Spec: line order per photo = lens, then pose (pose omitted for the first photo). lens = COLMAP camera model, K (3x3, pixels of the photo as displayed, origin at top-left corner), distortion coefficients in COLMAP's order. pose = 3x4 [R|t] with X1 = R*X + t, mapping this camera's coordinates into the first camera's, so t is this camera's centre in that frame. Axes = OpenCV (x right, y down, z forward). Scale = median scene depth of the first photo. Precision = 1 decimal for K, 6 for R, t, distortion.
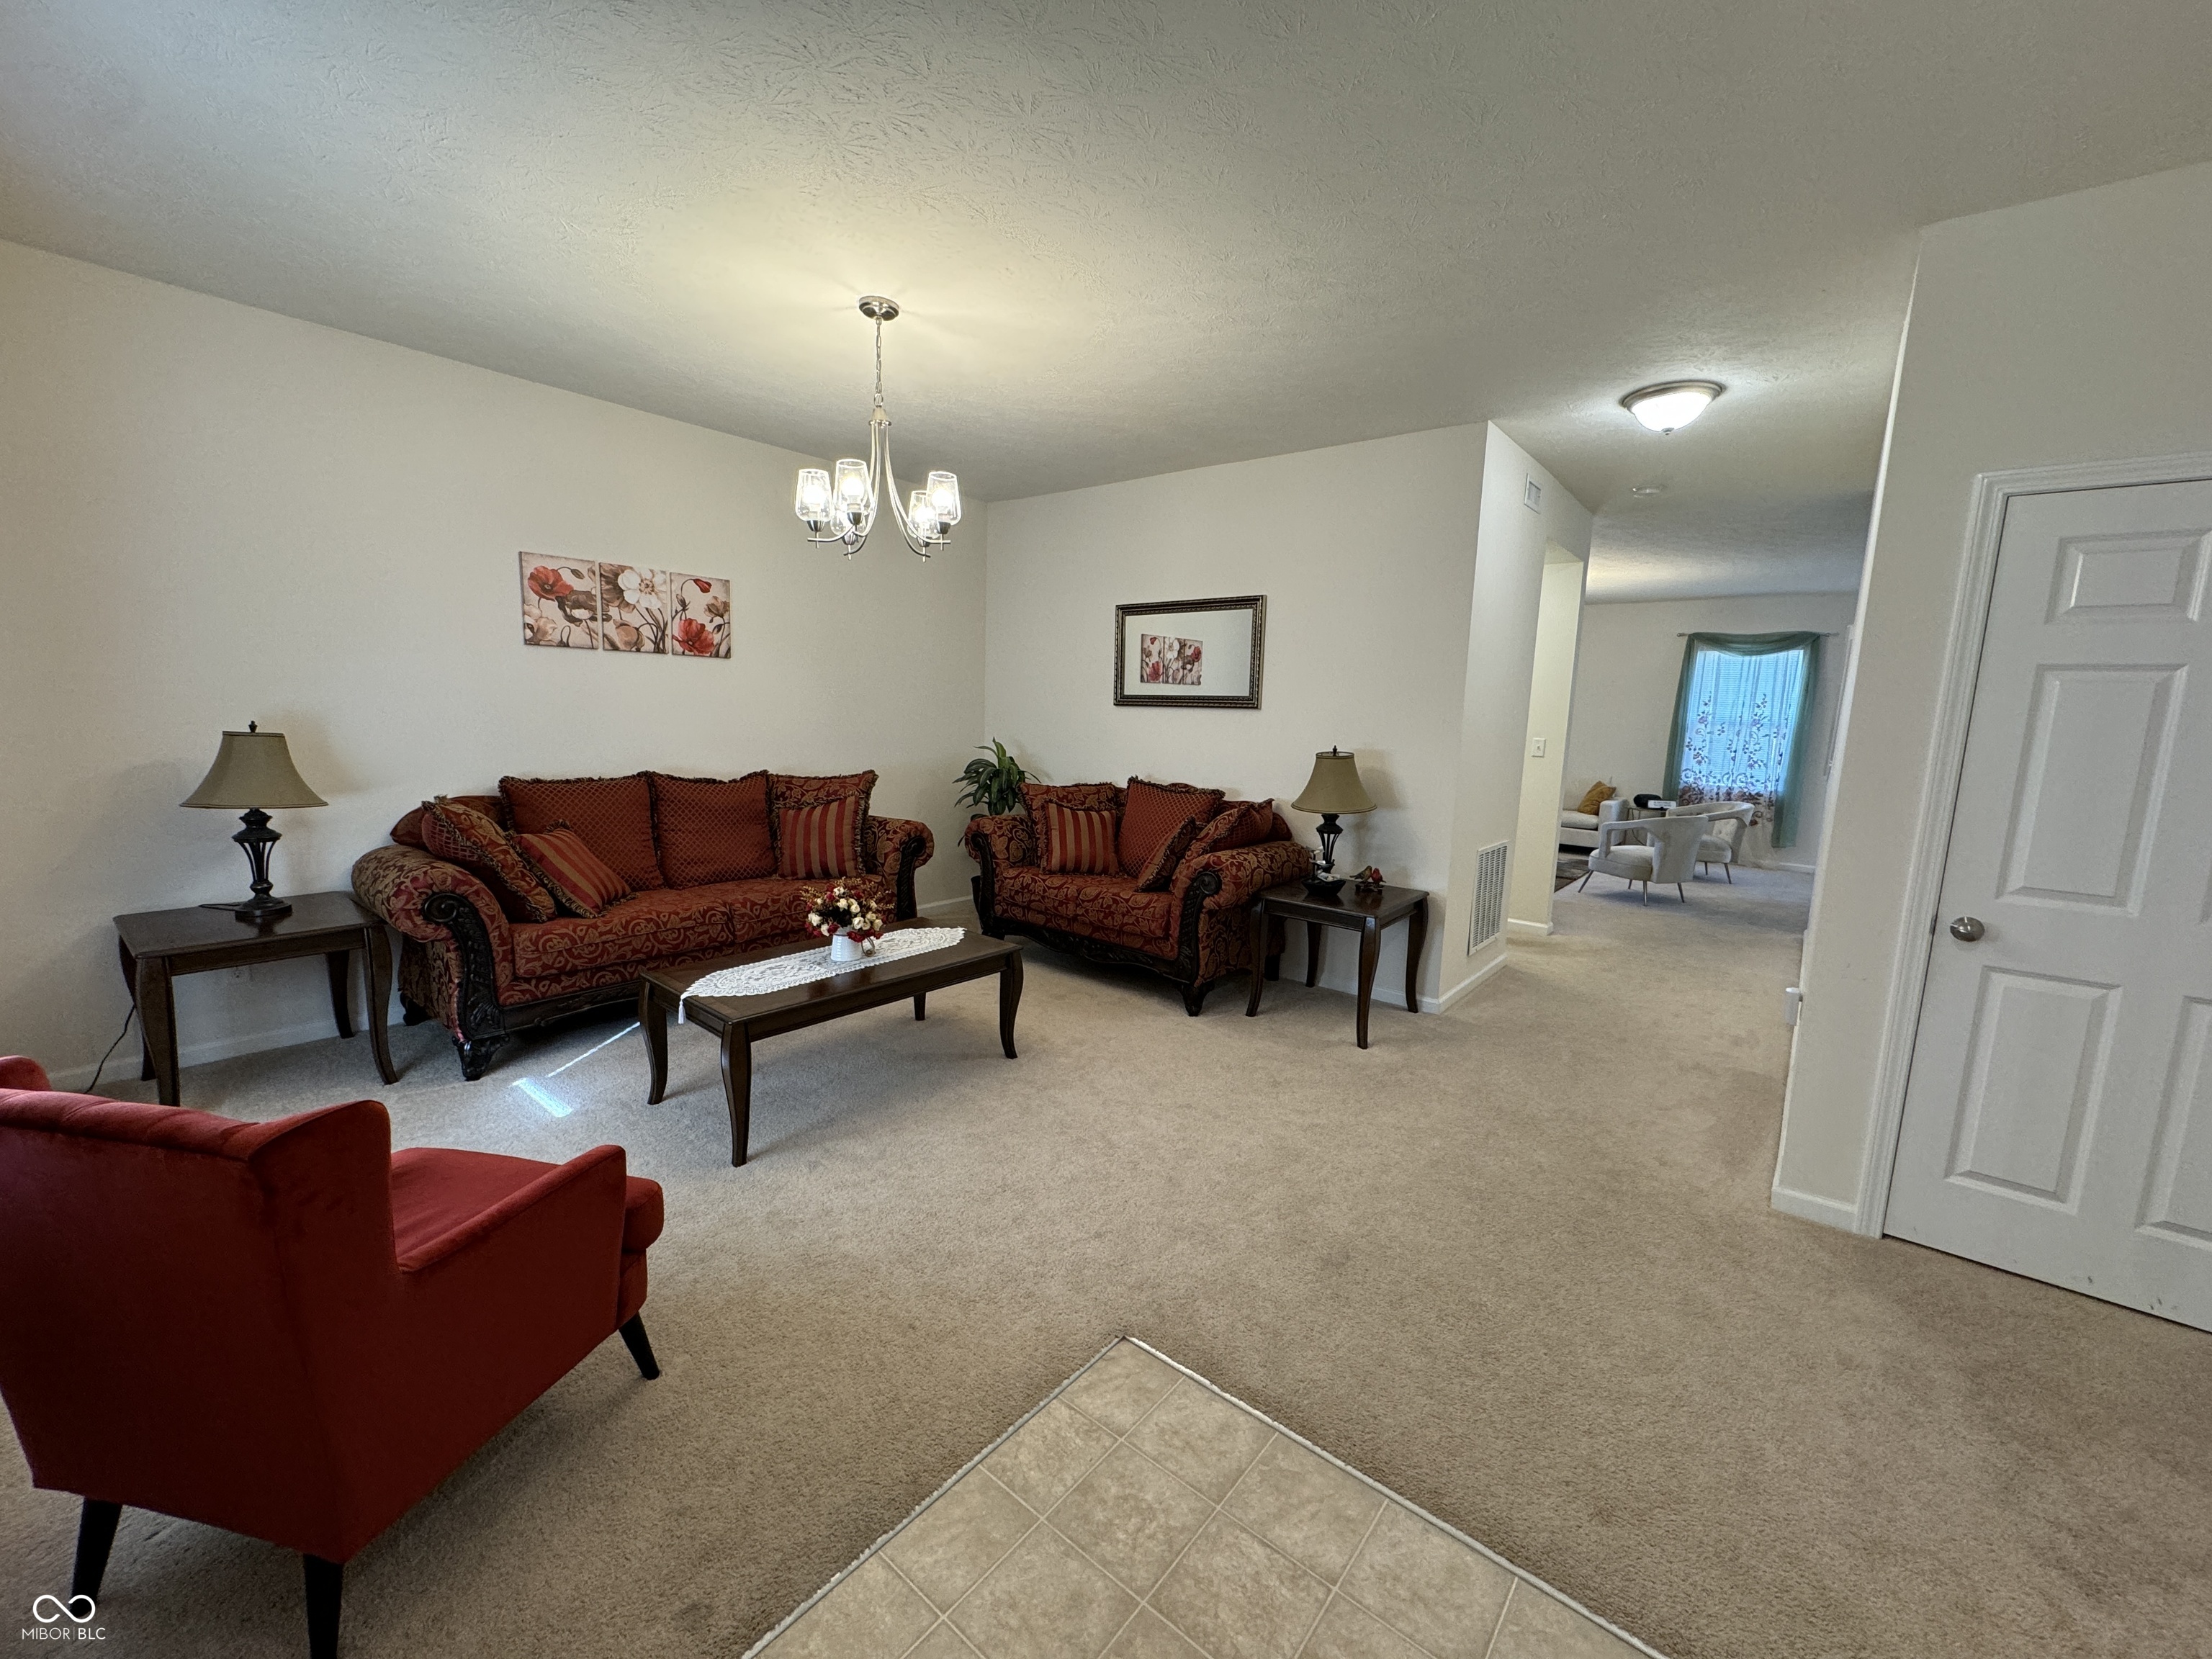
lens RADIAL K [[879.8, 0, 1104.0], [0, 879.8, 830.5], [0, 0, 1]] dist [-0.001611, 0.000526]
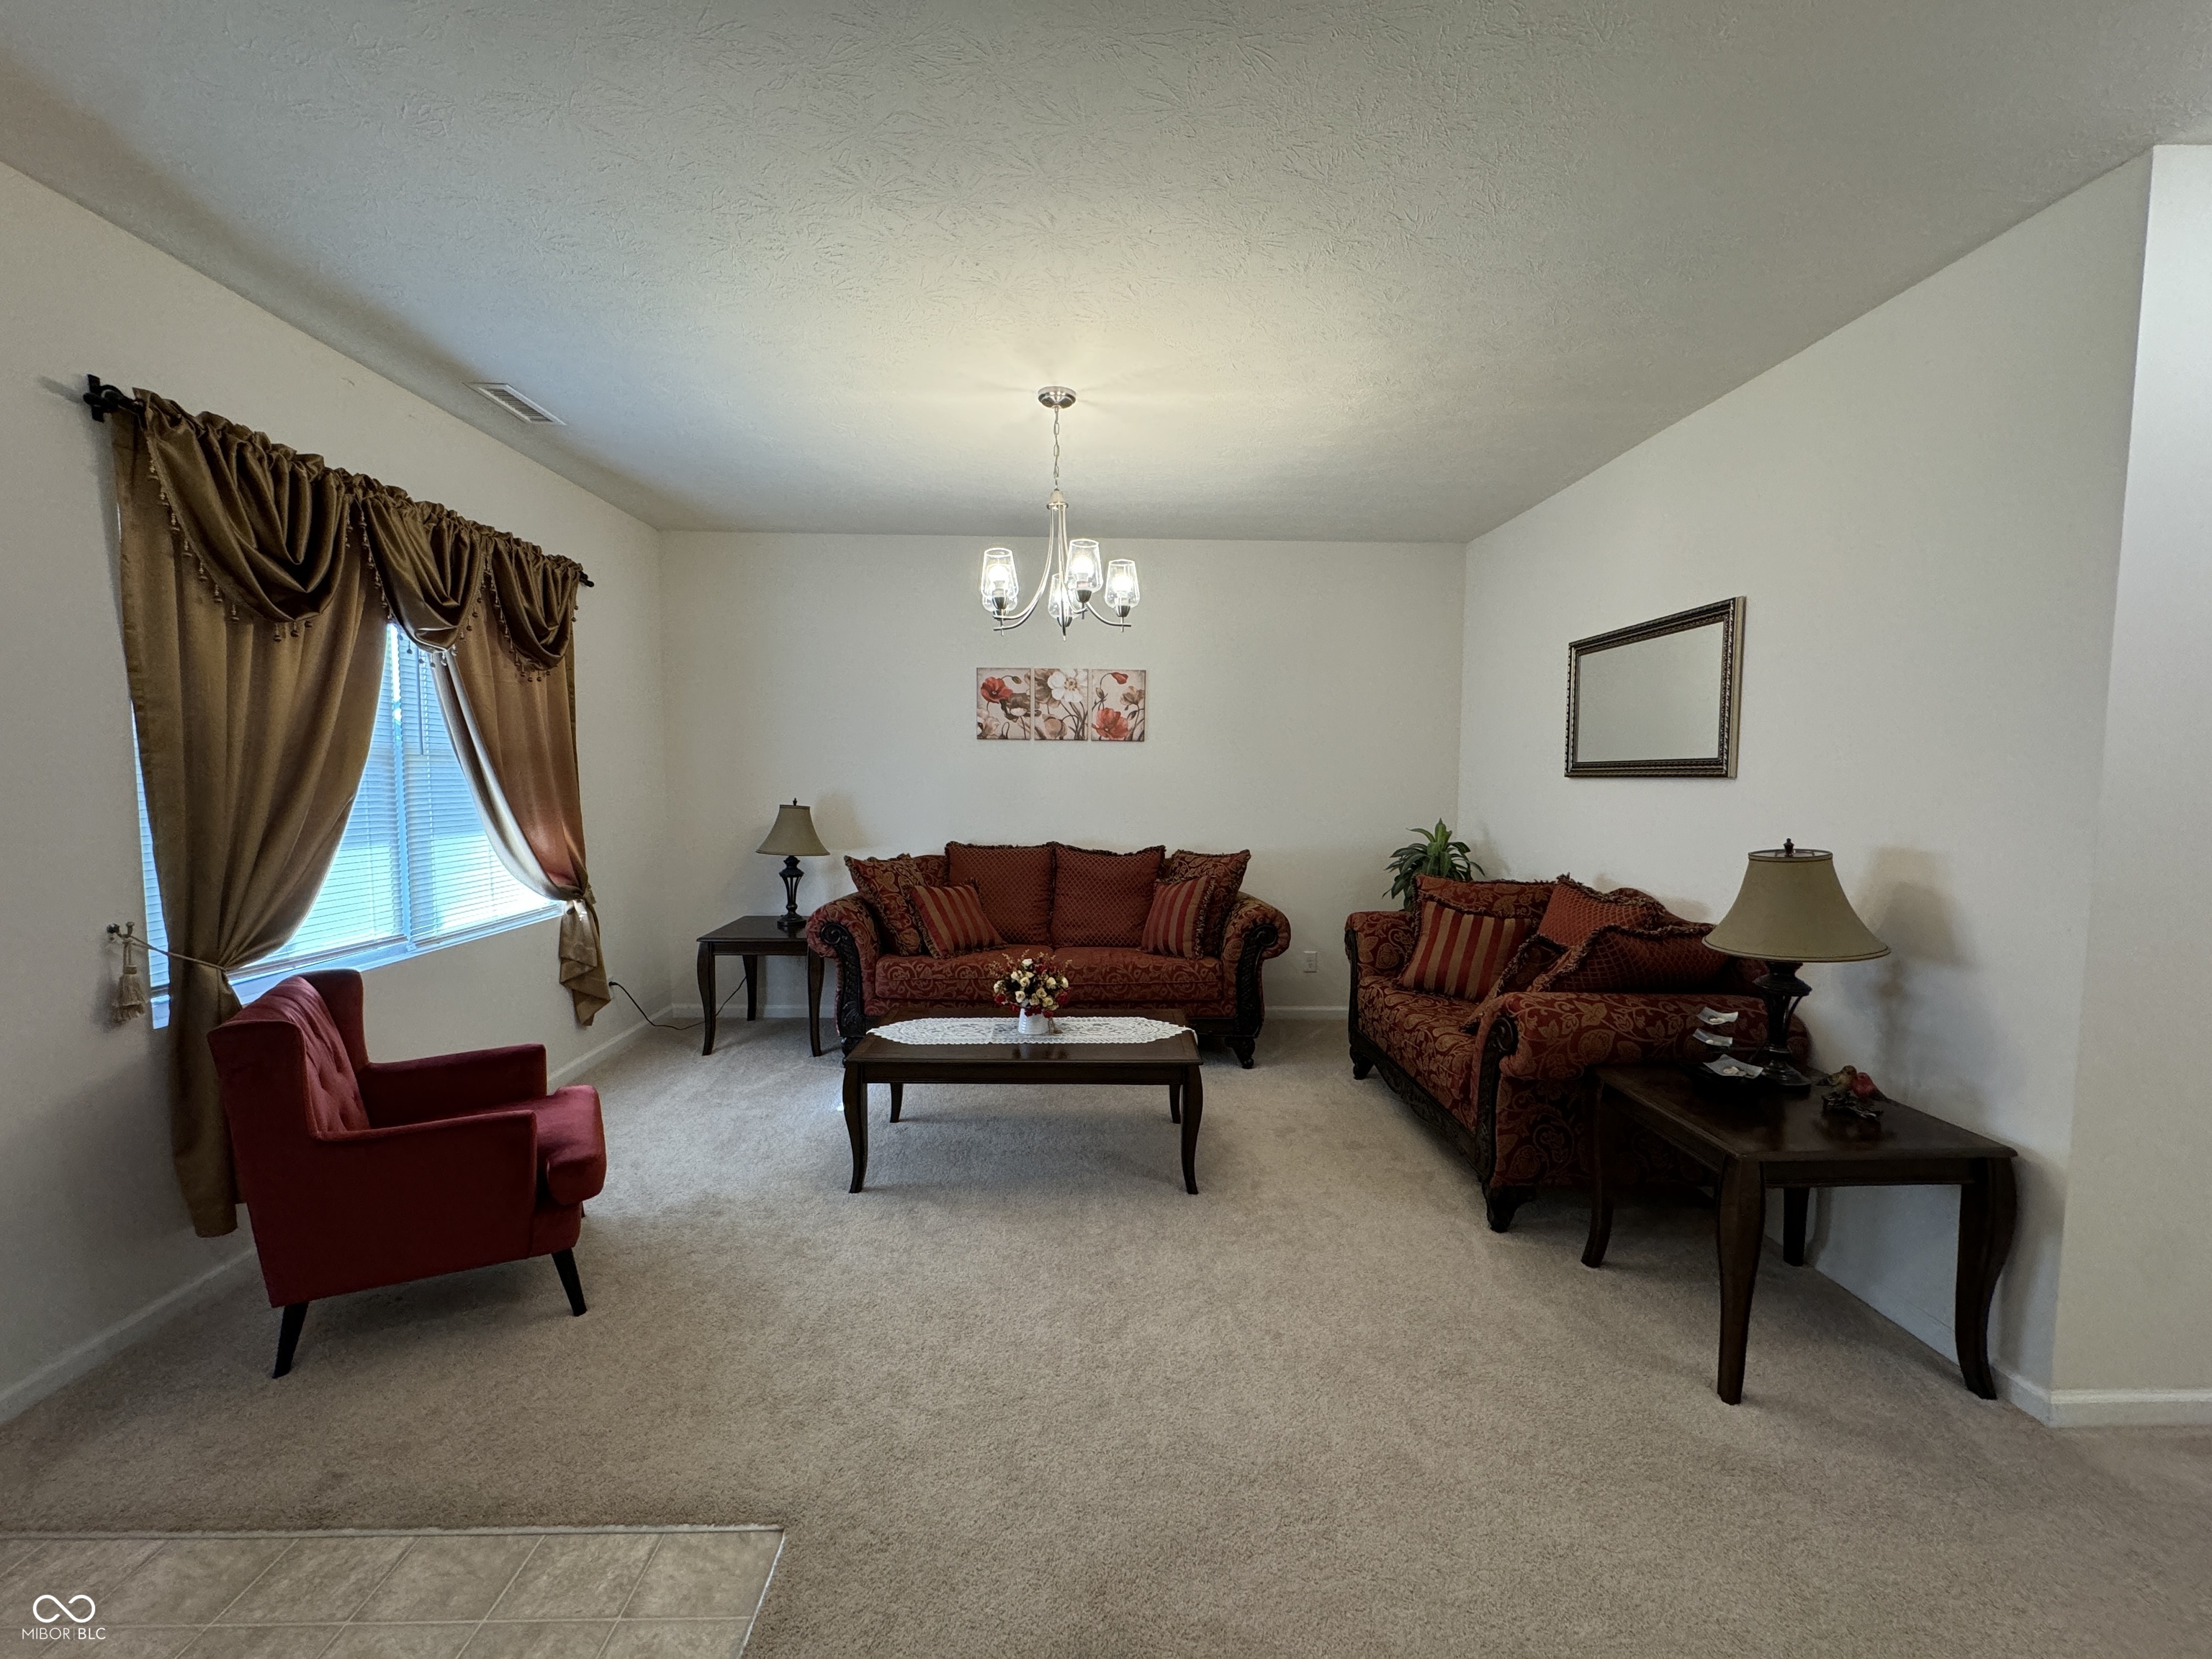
lens RADIAL K [[879.8, 0, 1107.7], [0, 879.8, 830.4], [0, 0, 1]] dist [-0.001611, 0.000526]
pose [[0.654701, 0.024661, -0.755486, 0.407593], [-0.093935, 0.994375, -0.048945, -0.033172], [0.750029, 0.103011, 0.653334, 0.303138]]
